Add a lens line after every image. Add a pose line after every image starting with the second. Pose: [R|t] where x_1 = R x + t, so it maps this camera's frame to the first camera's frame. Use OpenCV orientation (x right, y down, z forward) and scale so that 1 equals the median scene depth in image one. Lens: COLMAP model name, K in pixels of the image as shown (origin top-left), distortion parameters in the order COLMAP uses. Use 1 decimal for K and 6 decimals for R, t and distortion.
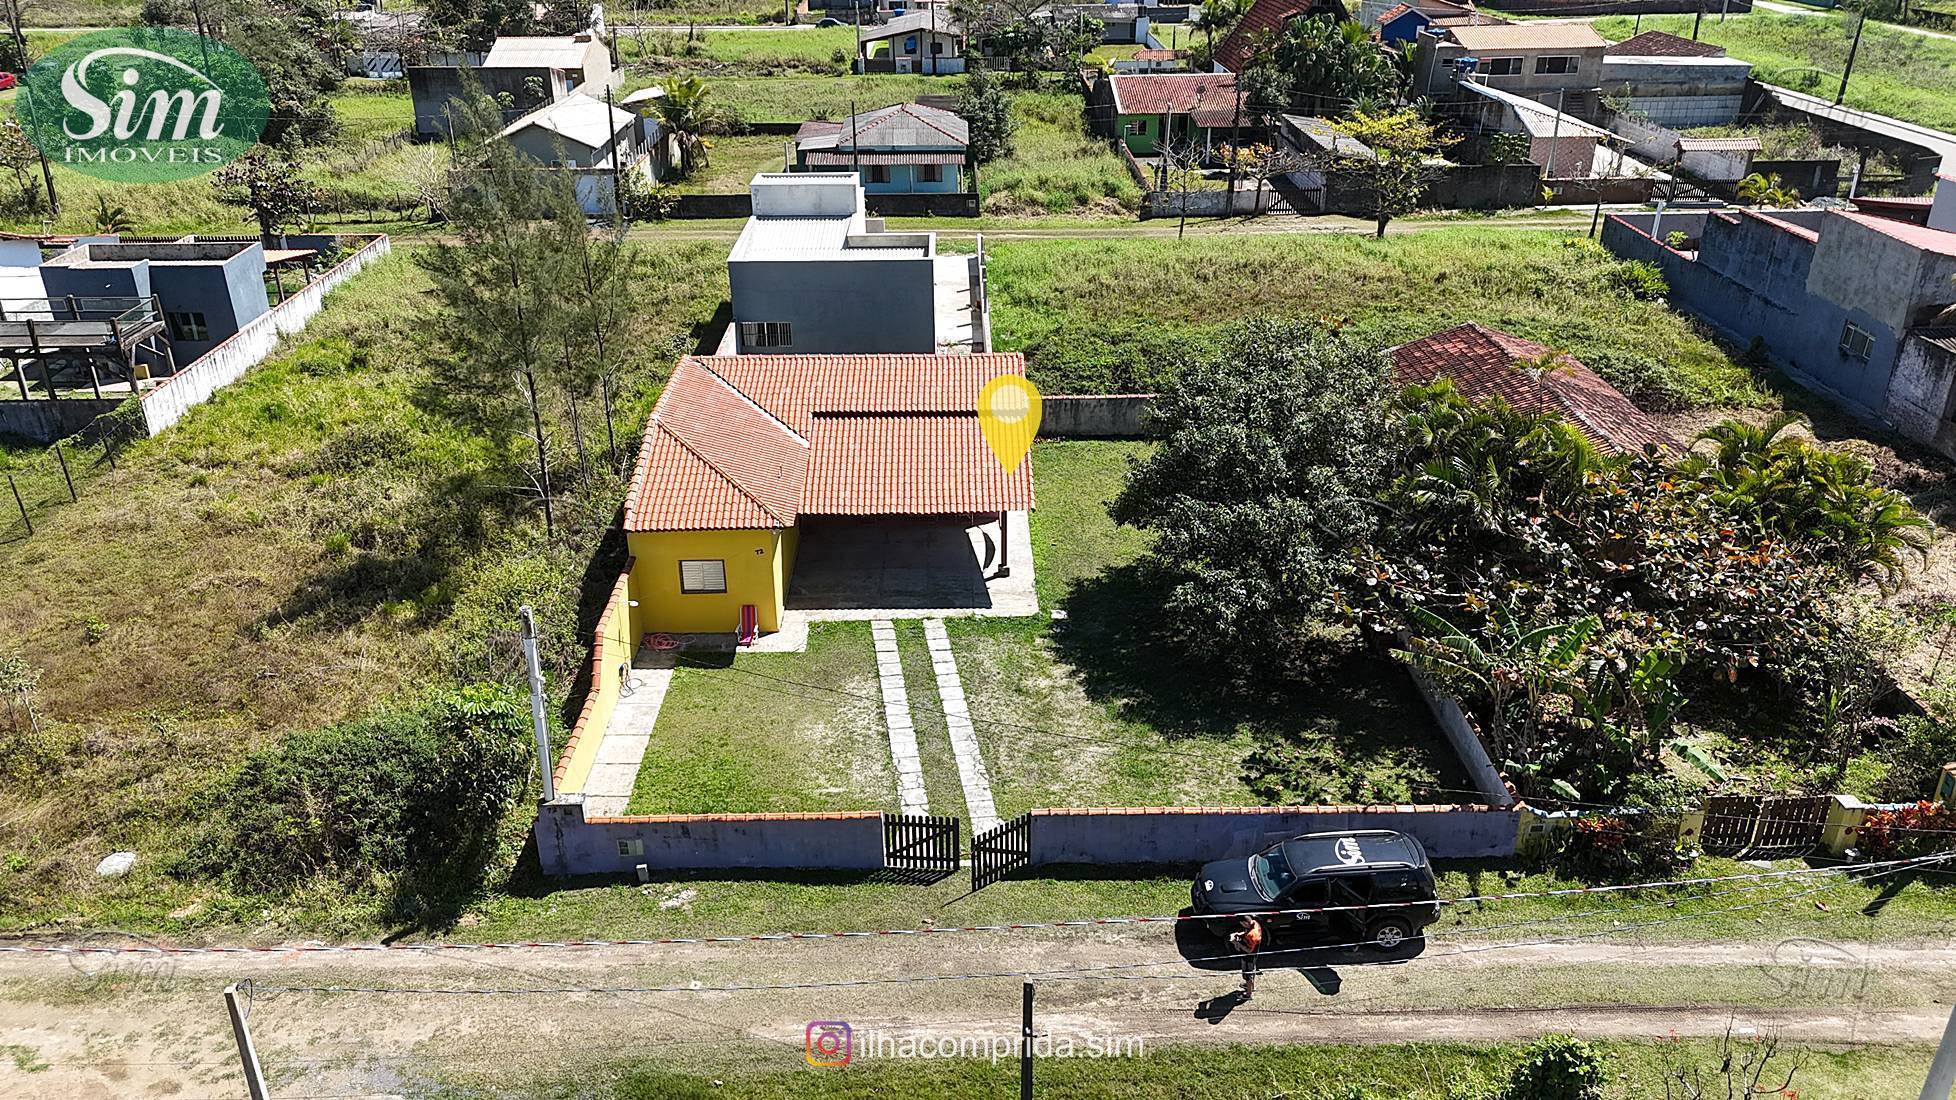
lens RADIAL K [[1448.2, 0, 965.4], [0, 1448.2, 550.1], [0, 0, 1]] dist [0.077643, -0.081729]
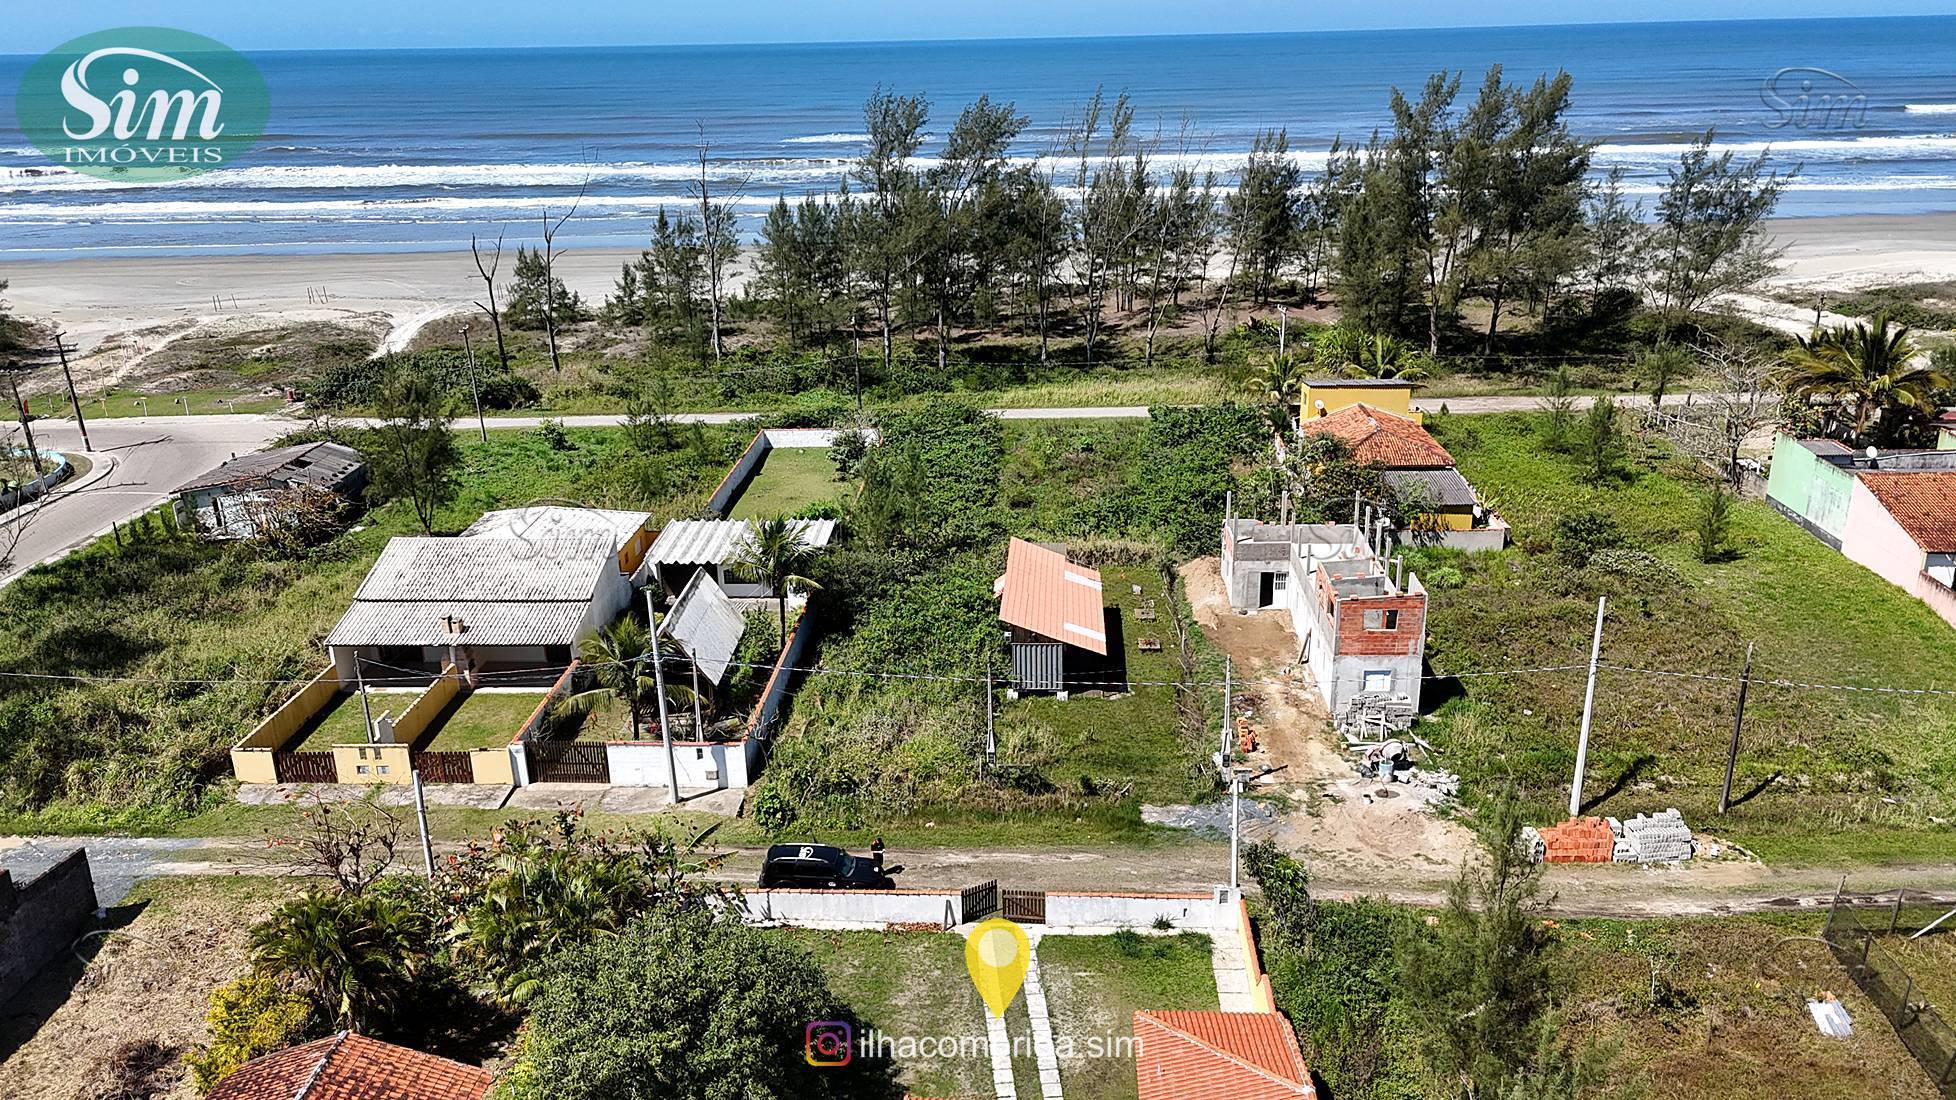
lens RADIAL K [[1448.2, 0, 965.4], [0, 1448.2, 550.1], [0, 0, 1]] dist [0.077643, -0.081729]
pose [[-0.997076, 0.001901, 0.076387, -0.069705], [0.055278, 0.708122, 0.703922, -0.995362], [-0.052753, 0.706087, -0.706157, 1.432992]]
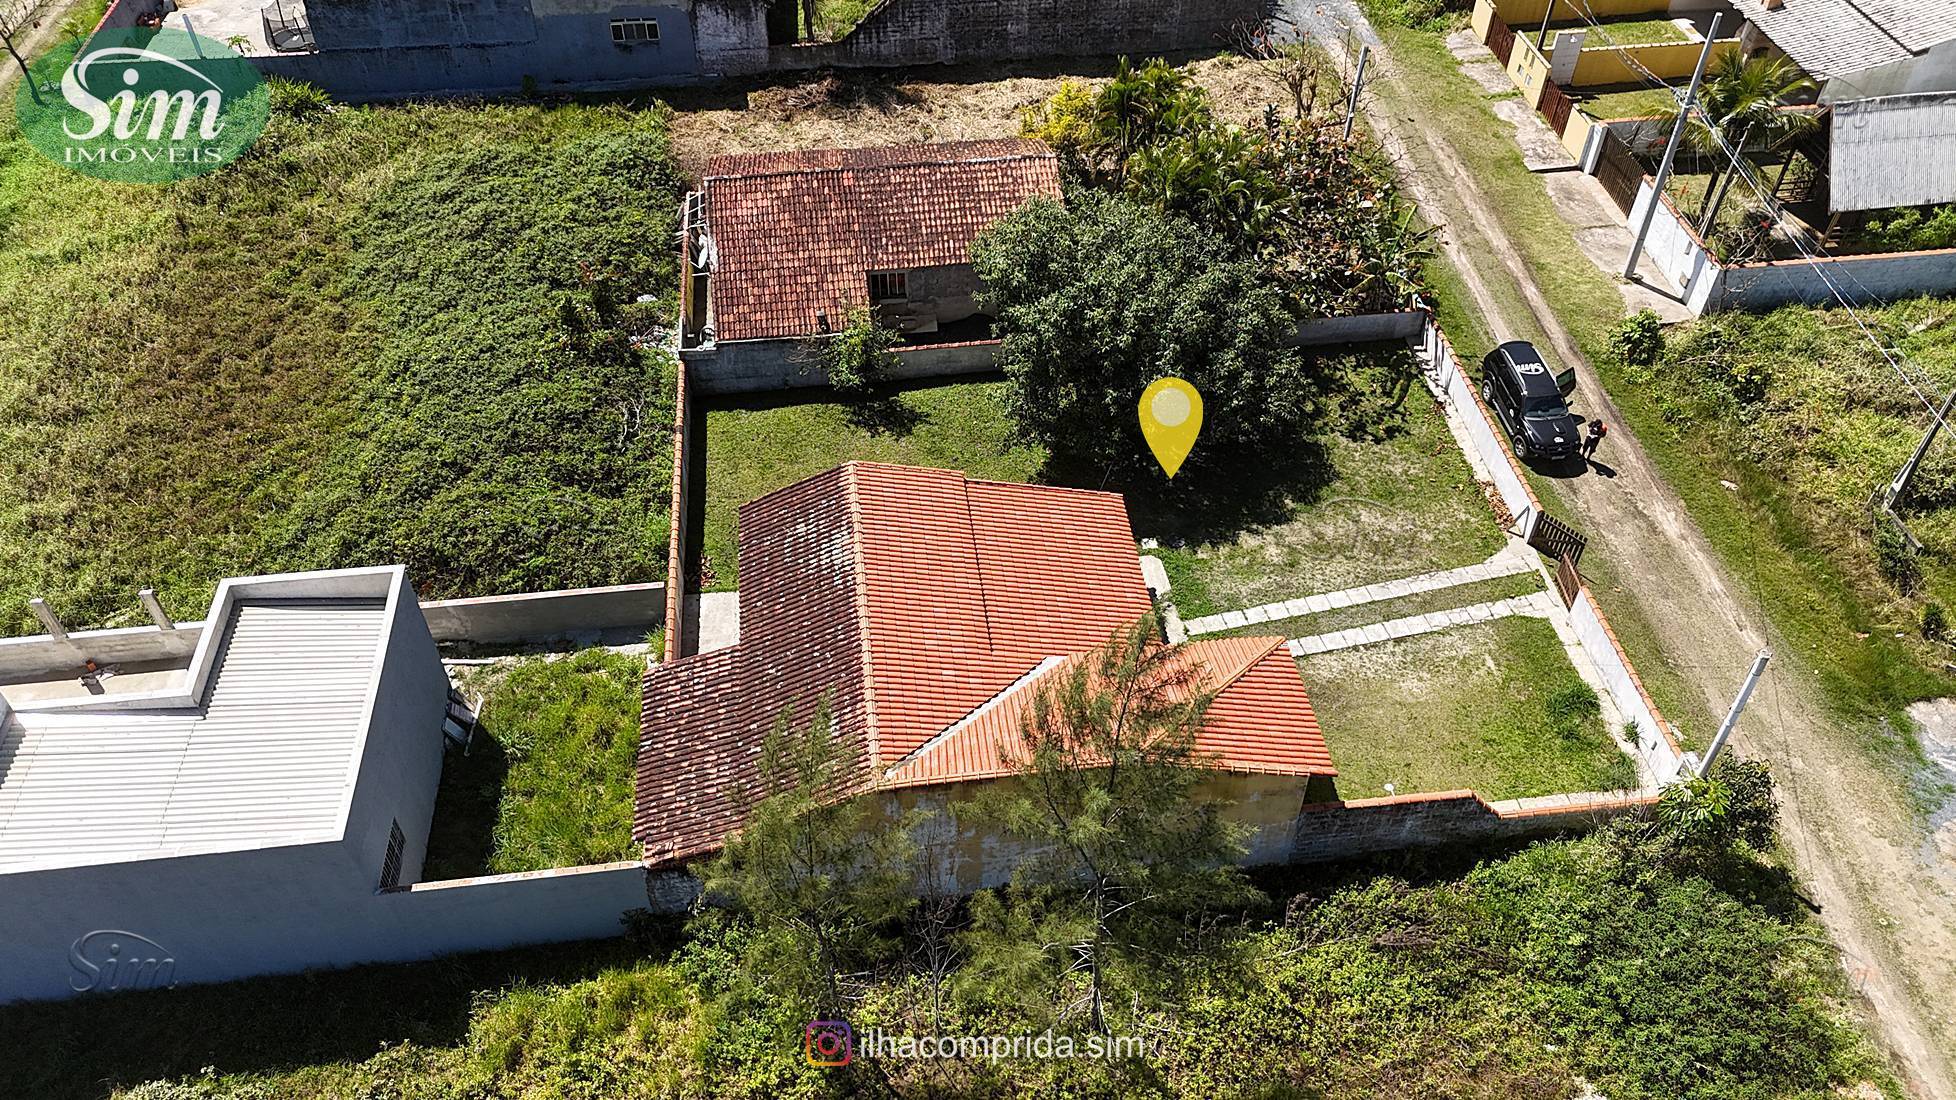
lens RADIAL K [[1448.8, 0, 978.0], [0, 1448.8, 550.0], [0, 0, 1]] dist [0.006545, 0.001509]
pose [[-0.097904, -0.700095, 0.707306, -0.679147], [0.436976, 0.608303, 0.662586, -0.713054], [-0.894129, 0.373946, 0.246369, 0.848590]]
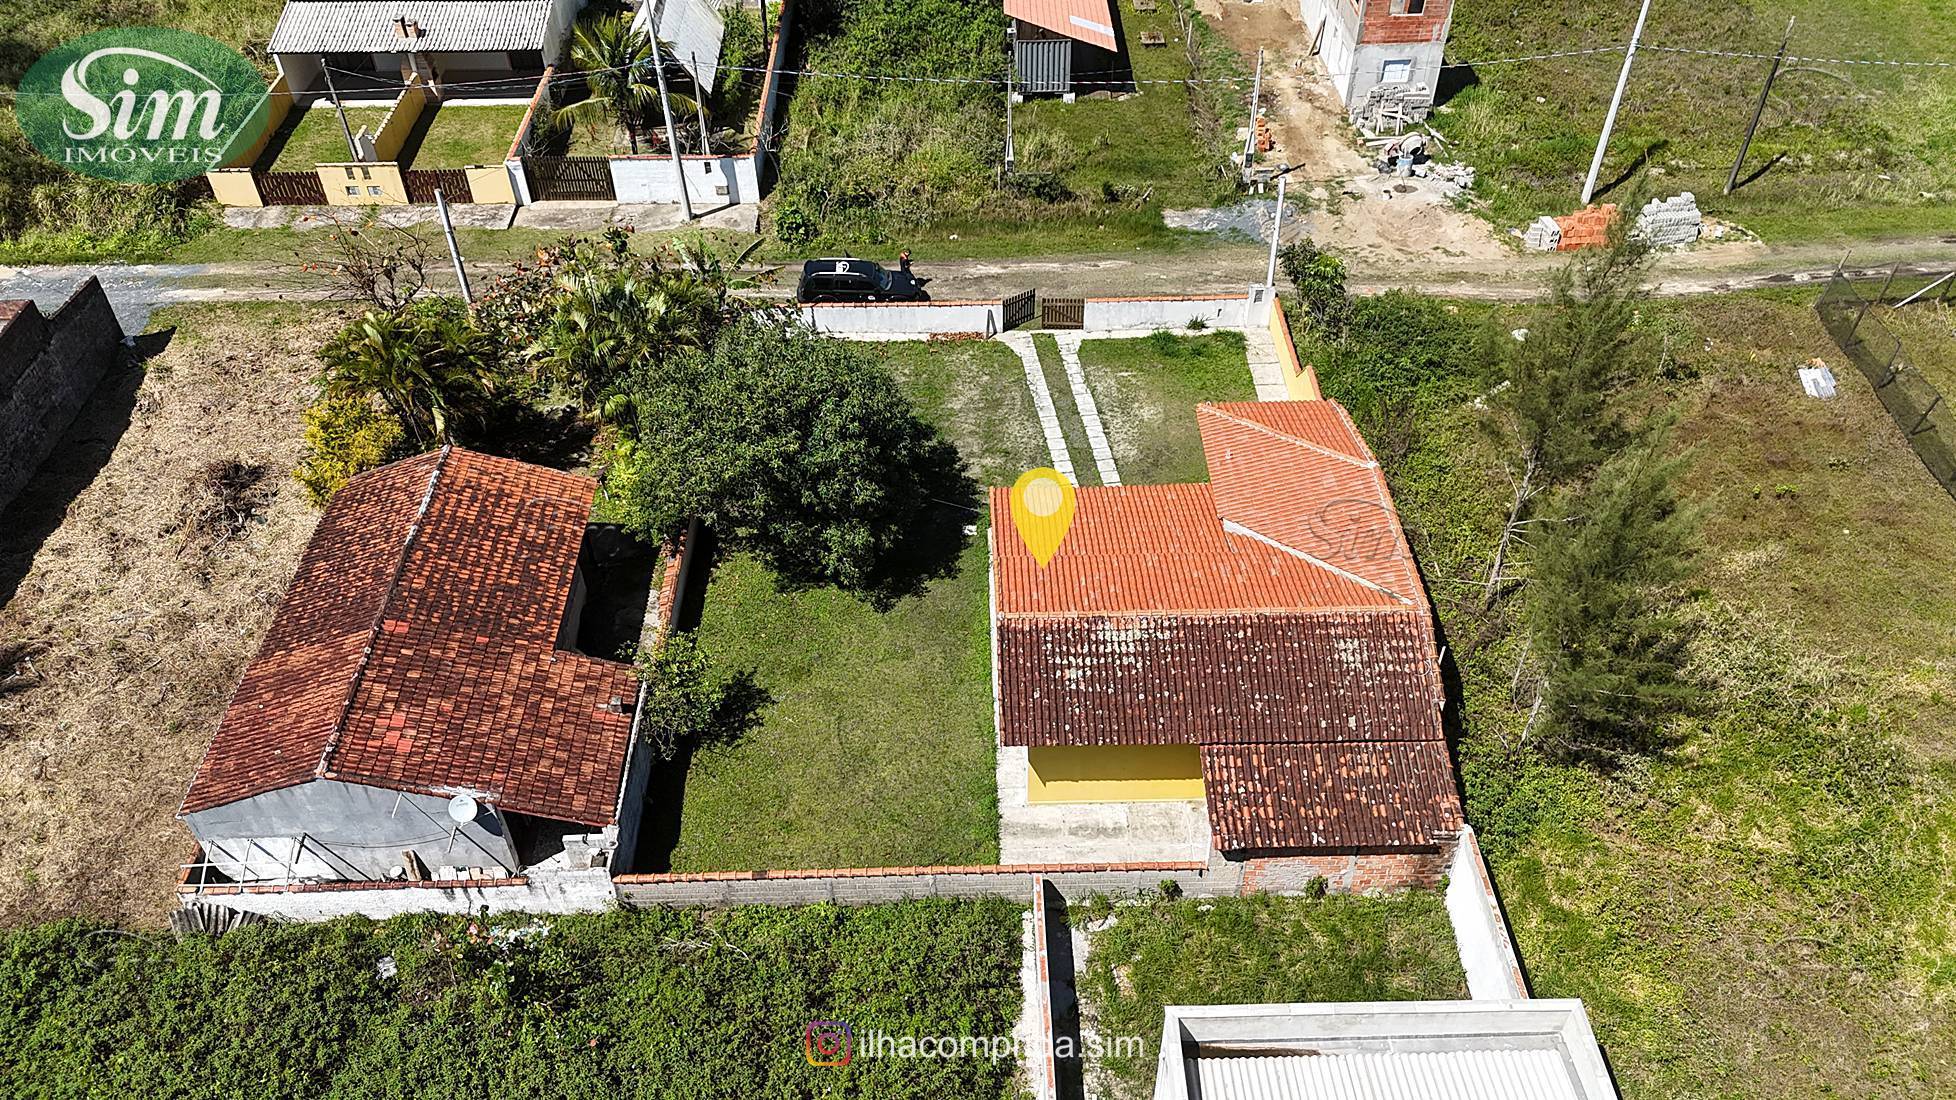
lens RADIAL K [[1448.2, 0, 965.4], [0, 1448.2, 550.1], [0, 0, 1]] dist [0.077643, -0.081729]
pose [[-0.999839, 0.013846, 0.011417, 0.055266], [0.015816, 0.379207, 0.925177, -1.000712], [0.008480, 0.925208, -0.379365, 1.441440]]
